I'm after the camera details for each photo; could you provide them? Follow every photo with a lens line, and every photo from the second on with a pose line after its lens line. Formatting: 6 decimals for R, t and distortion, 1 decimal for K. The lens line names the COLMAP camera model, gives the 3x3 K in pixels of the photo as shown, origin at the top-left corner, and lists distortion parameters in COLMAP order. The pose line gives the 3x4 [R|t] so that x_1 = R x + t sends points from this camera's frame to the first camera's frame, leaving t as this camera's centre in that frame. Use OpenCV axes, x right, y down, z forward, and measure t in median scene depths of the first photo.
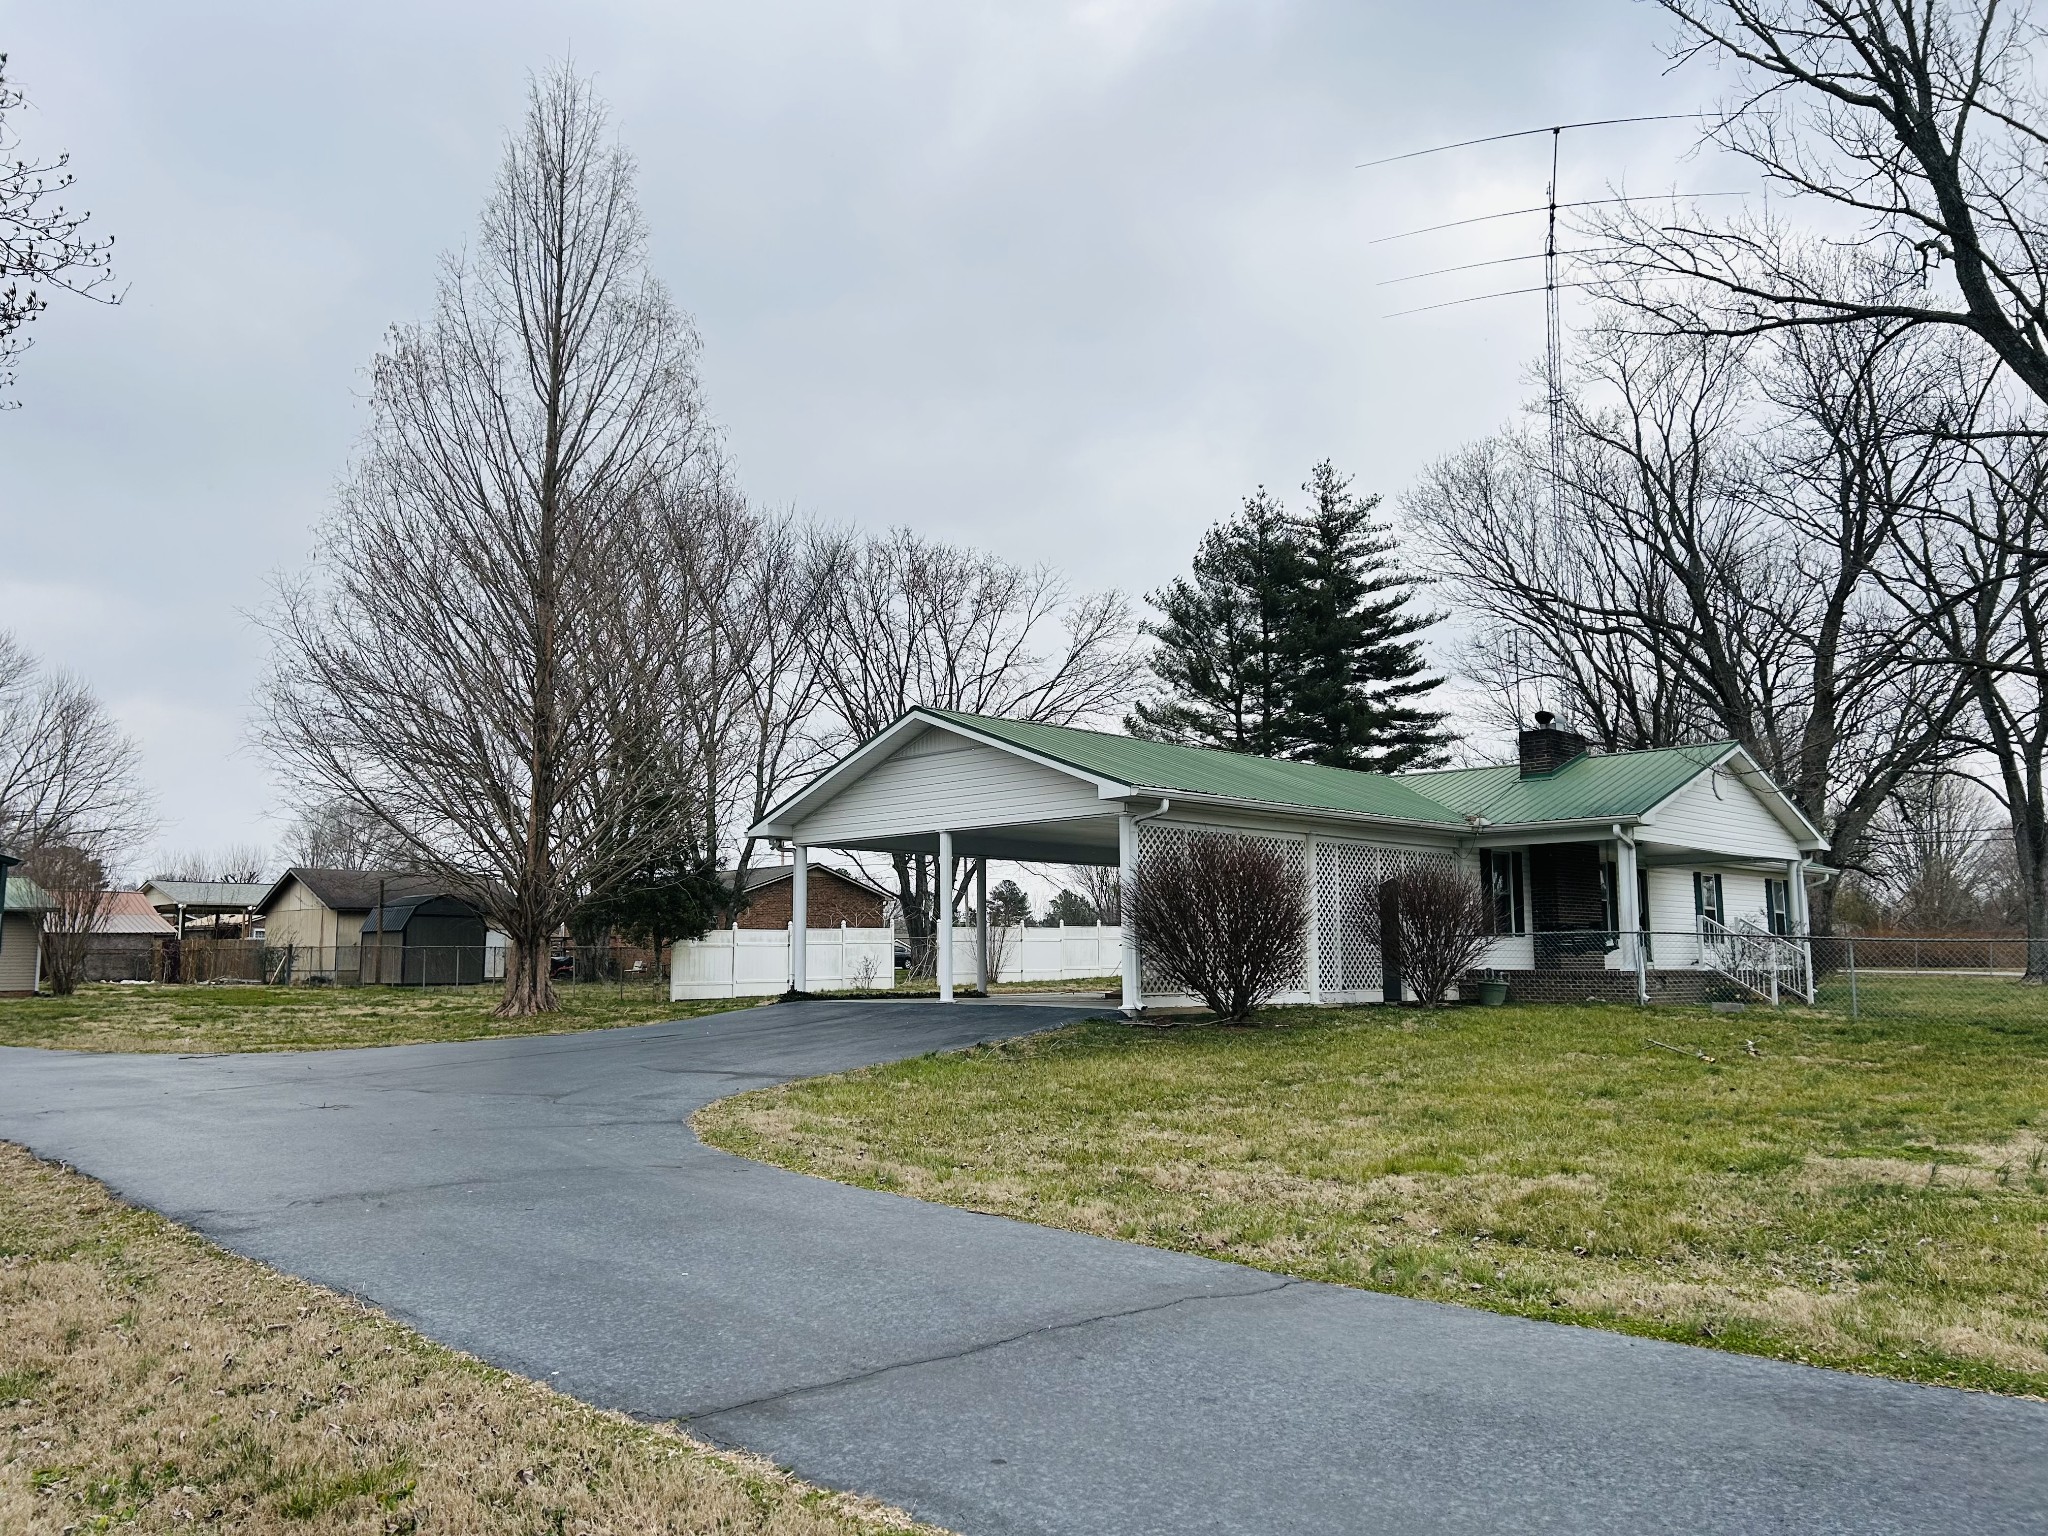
lens RADIAL K [[1556.1, 0, 1020.9], [0, 1556.1, 786.9], [0, 0, 1]] dist [0.063472, -0.067347]
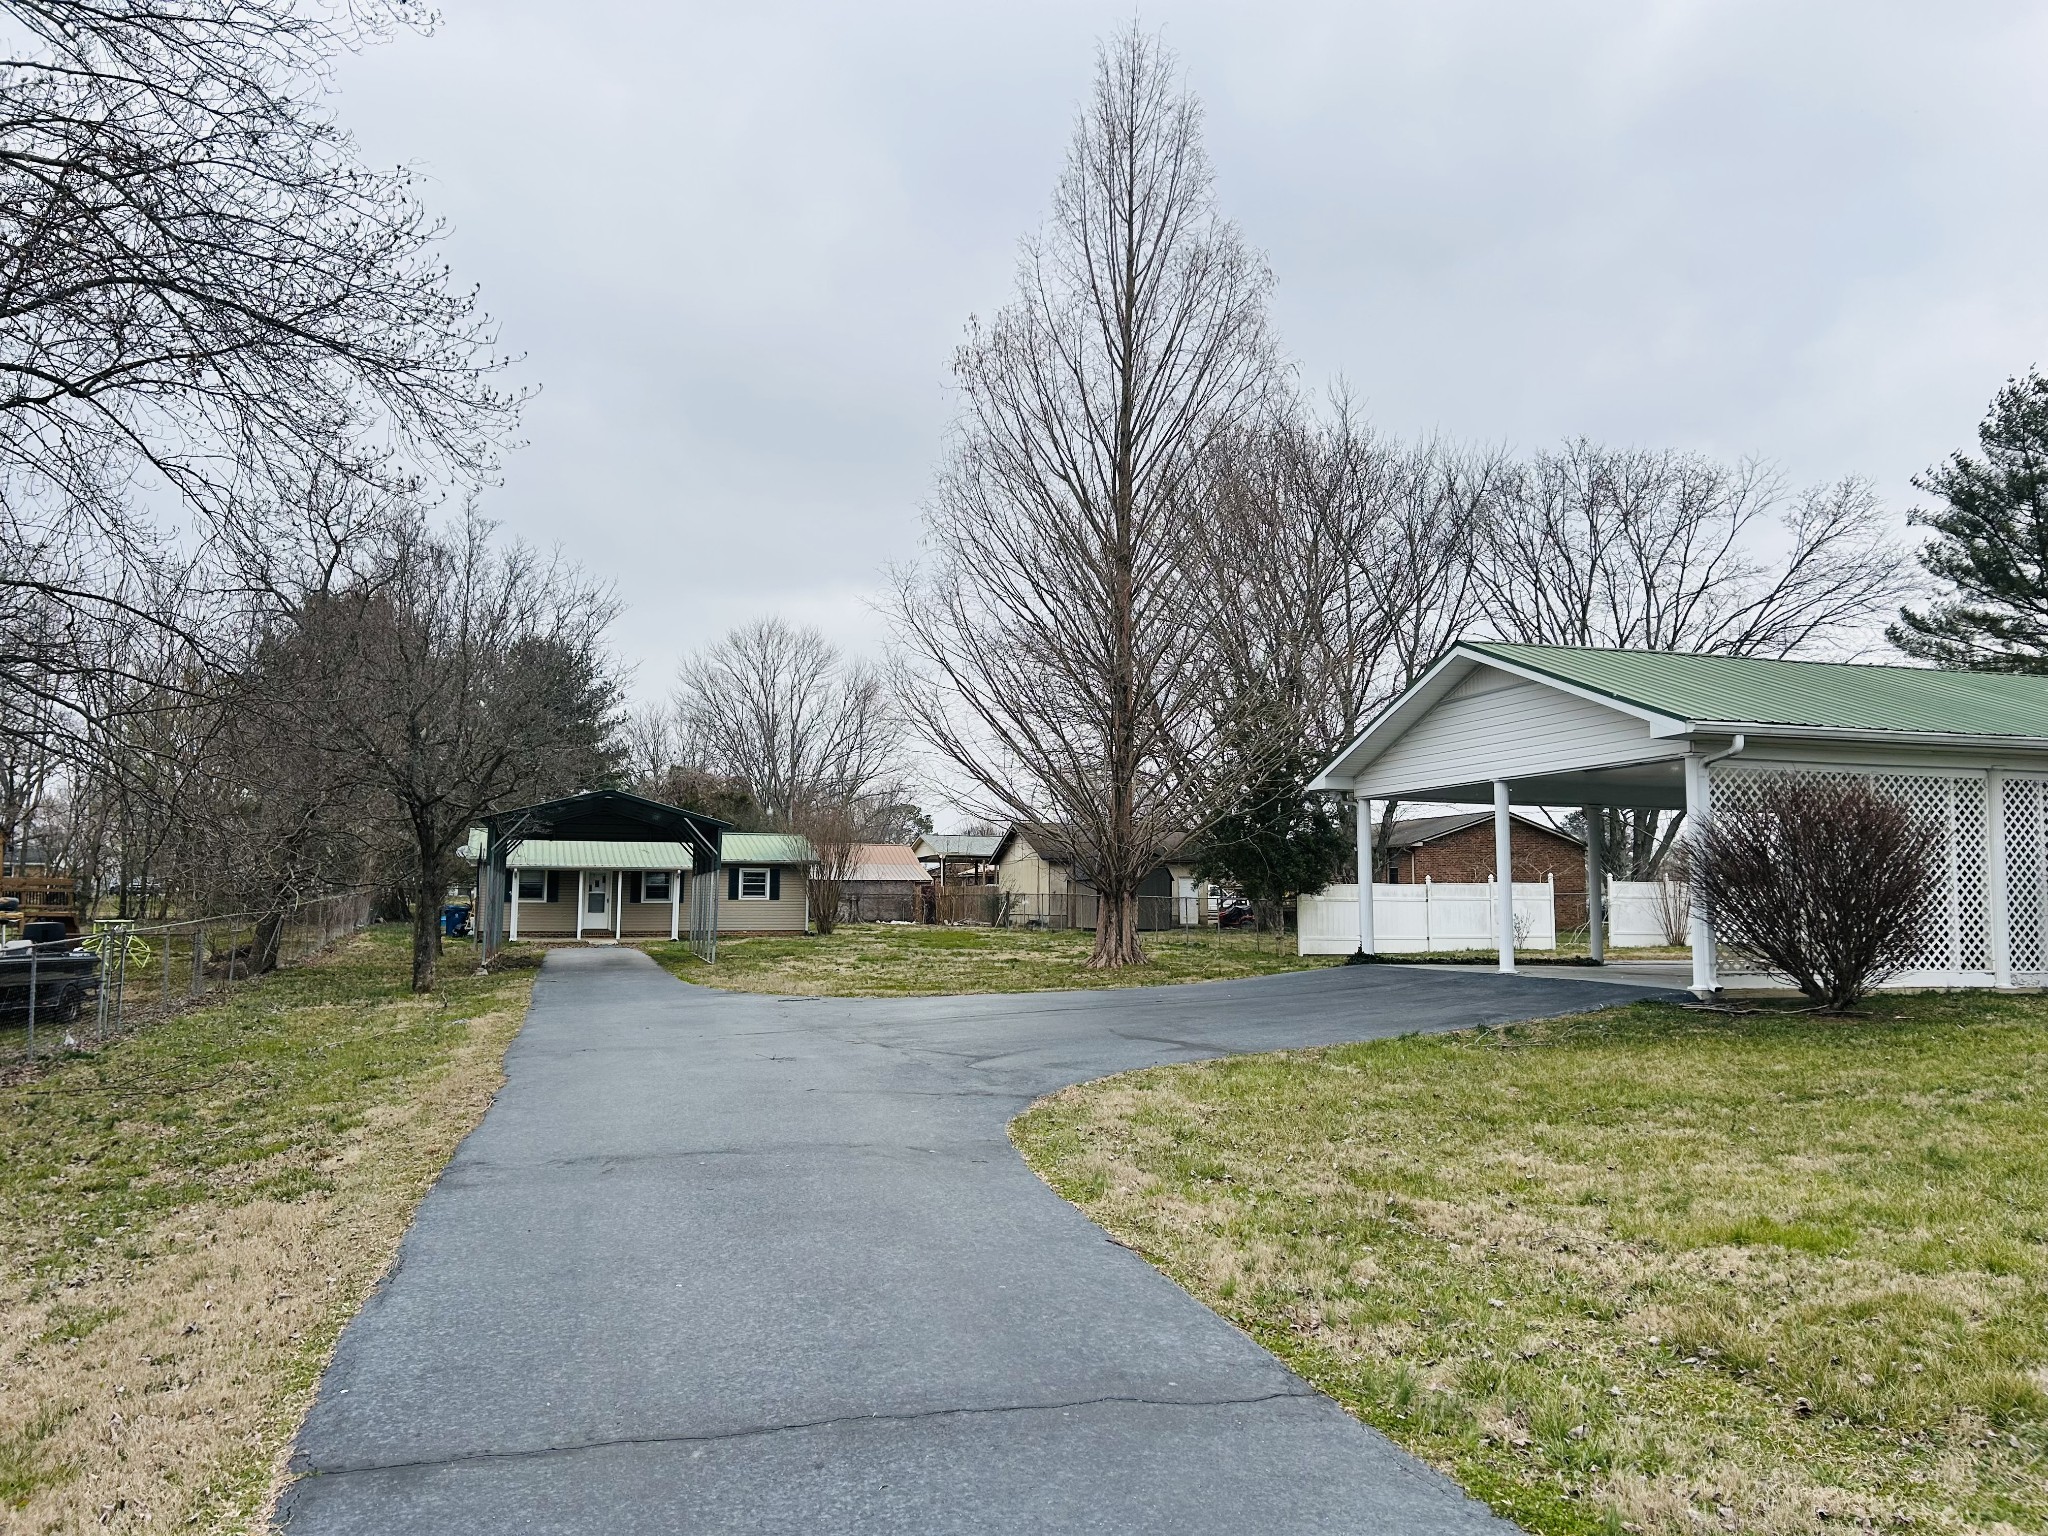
lens RADIAL K [[1556.1, 0, 1026.3], [0, 1556.1, 768.1], [0, 0, 1]] dist [0.063472, -0.067347]
pose [[0.884591, -0.032203, -0.465254, 0.057151], [0.043476, 0.998963, 0.013518, -0.000833], [0.464336, -0.032186, 0.885074, 0.037260]]
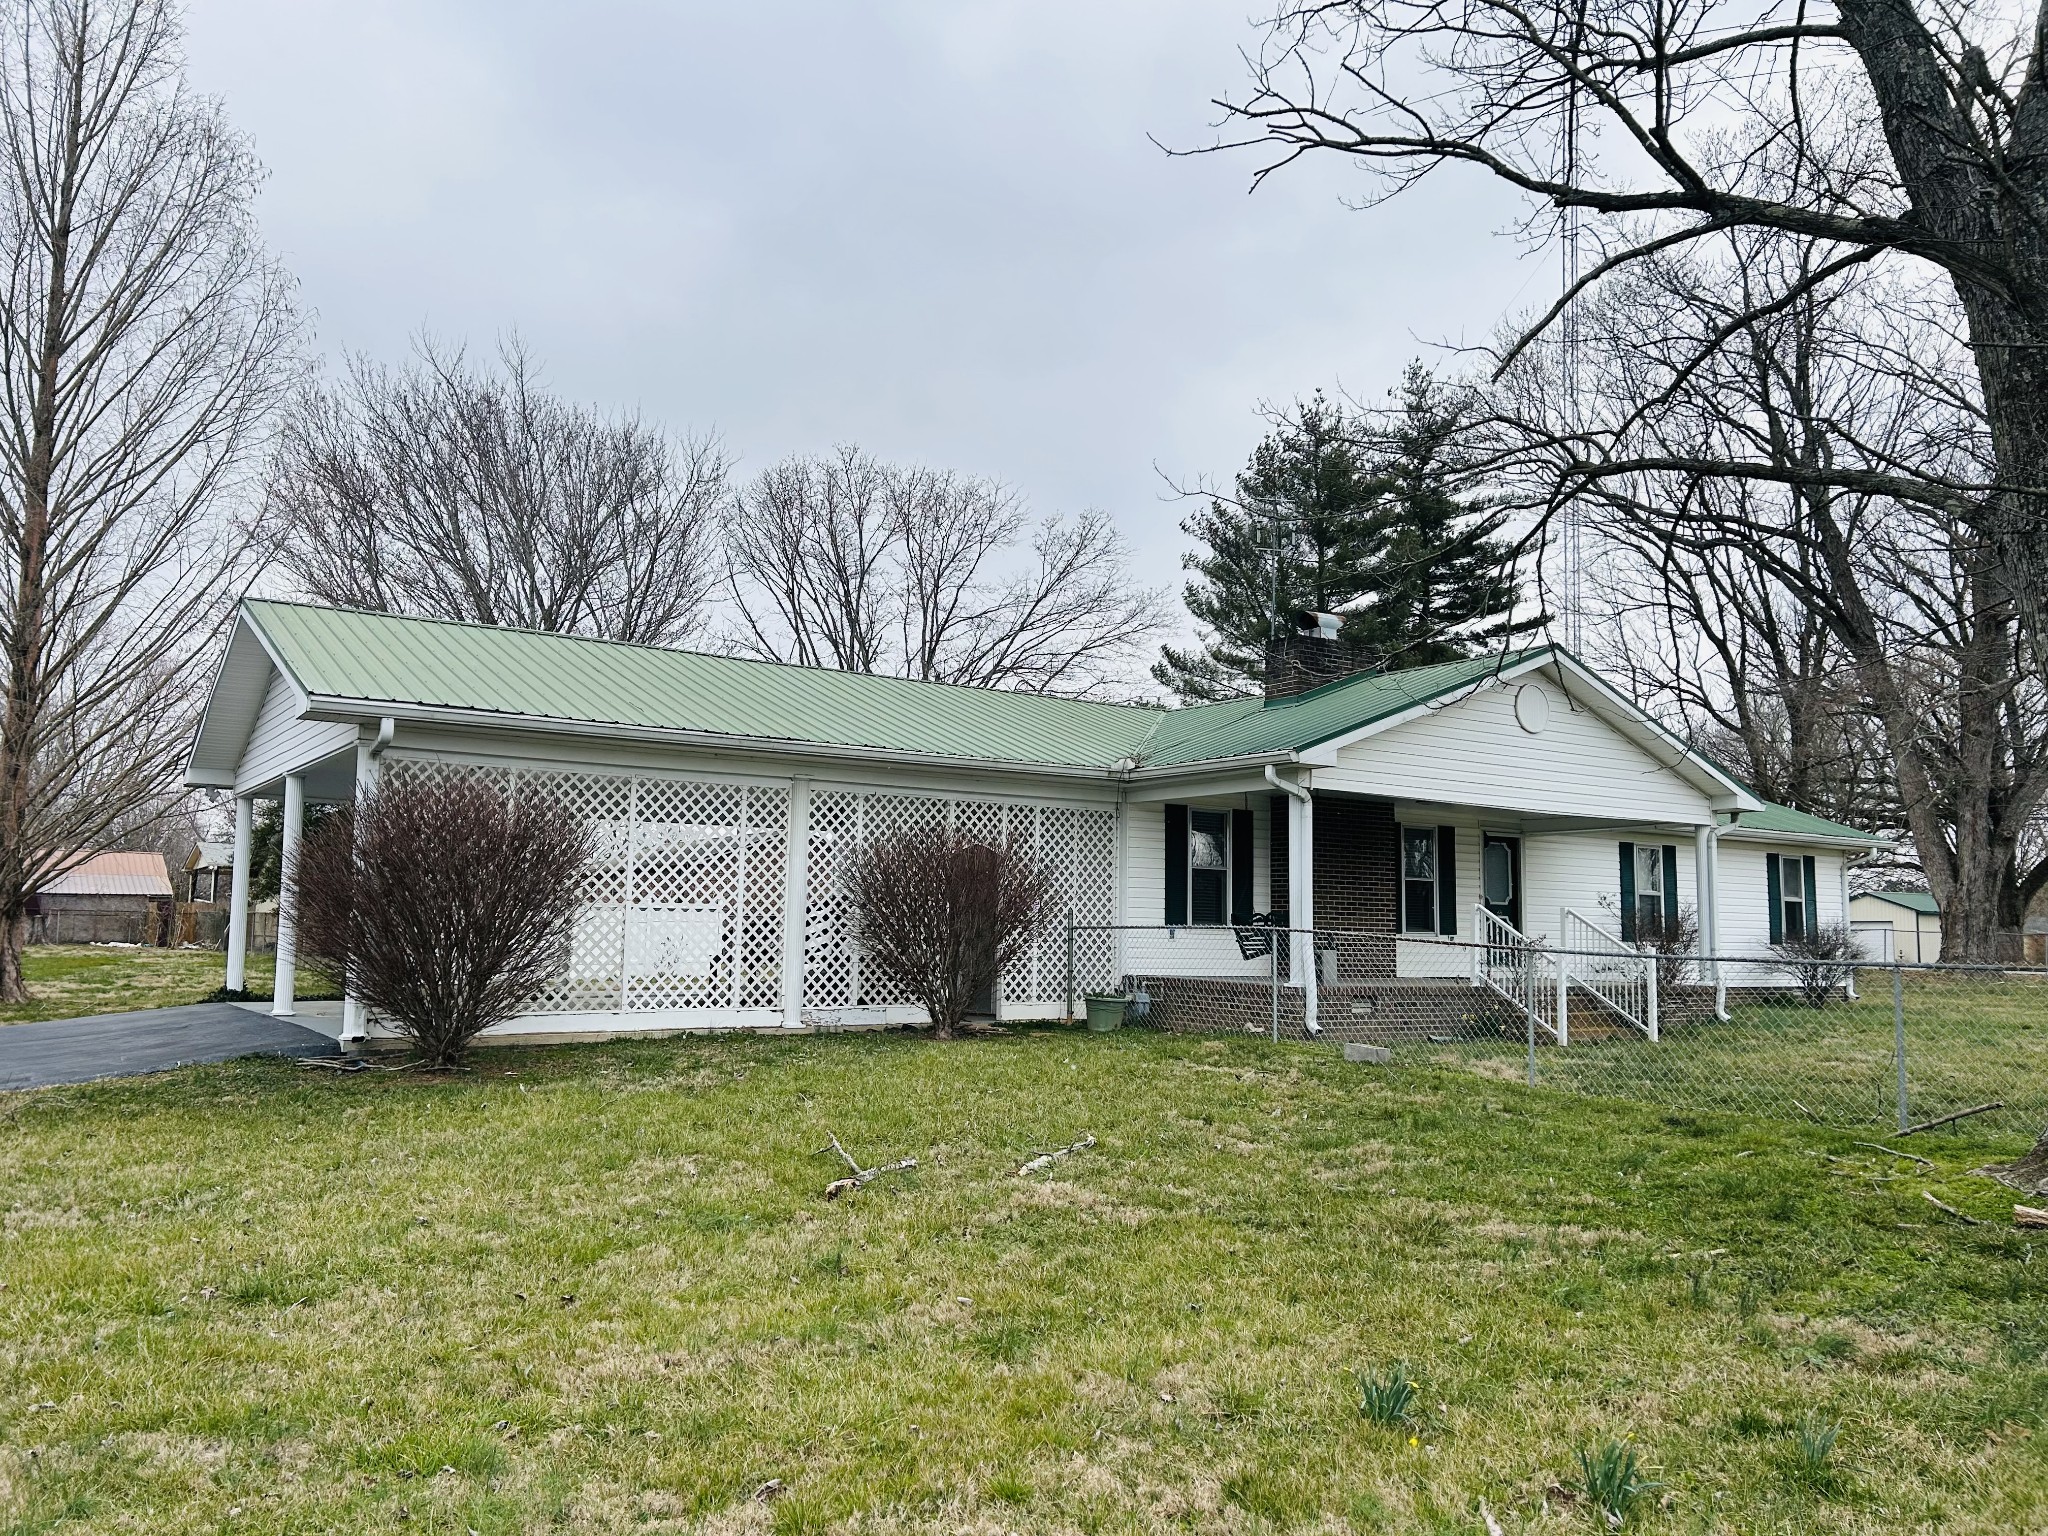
lens RADIAL K [[1556.1, 0, 1038.3], [0, 1556.1, 773.2], [0, 0, 1]] dist [0.063472, -0.067347]
pose [[0.983360, 0.001007, -0.181662, 0.188603], [0.000586, 0.999962, 0.008720, 0.010073], [0.181664, -0.008682, 0.983322, 0.157697]]
